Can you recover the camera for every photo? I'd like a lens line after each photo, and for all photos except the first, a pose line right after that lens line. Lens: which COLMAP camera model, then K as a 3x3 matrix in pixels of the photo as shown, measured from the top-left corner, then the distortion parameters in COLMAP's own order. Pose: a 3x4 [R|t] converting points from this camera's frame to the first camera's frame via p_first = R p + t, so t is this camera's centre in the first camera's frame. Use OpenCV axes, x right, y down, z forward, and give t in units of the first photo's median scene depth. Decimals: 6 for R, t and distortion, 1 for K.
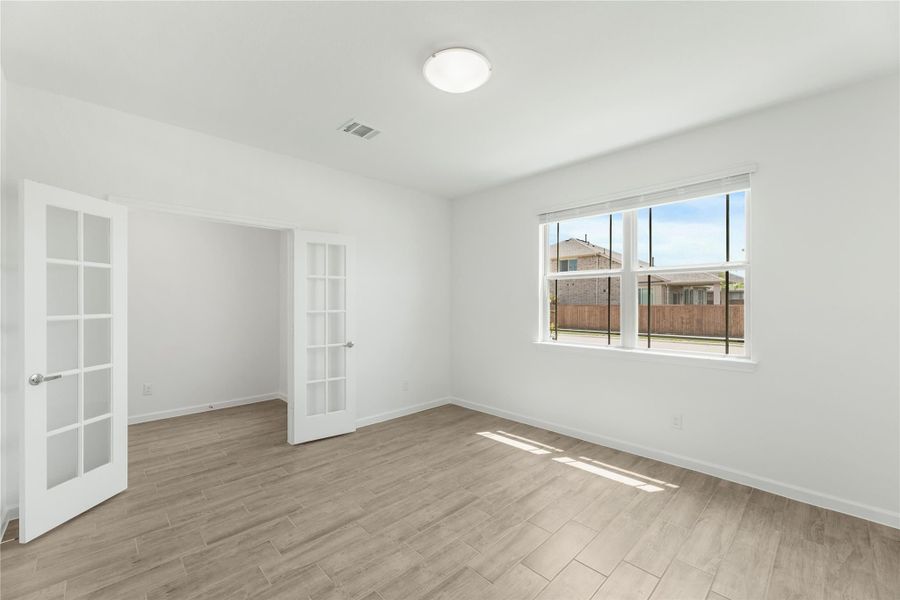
lens RADIAL K [[368.0, 0, 447.1], [0, 368.0, 300.9], [0, 0, 1]] dist [0.001877, -0.000065]
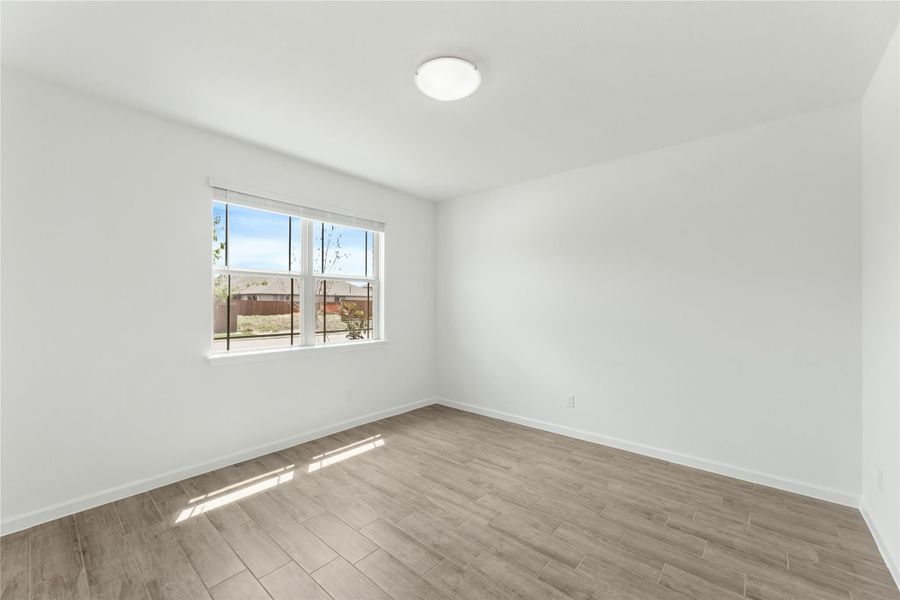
lens RADIAL K [[368.0, 0, 443.0], [0, 368.0, 299.5], [0, 0, 1]] dist [0.001877, -0.000065]
pose [[-0.099859, 0.011608, 0.994934, -0.661319], [-0.007206, 0.999897, -0.012389, 0.003121], [-0.994976, -0.008406, -0.099765, 0.743197]]
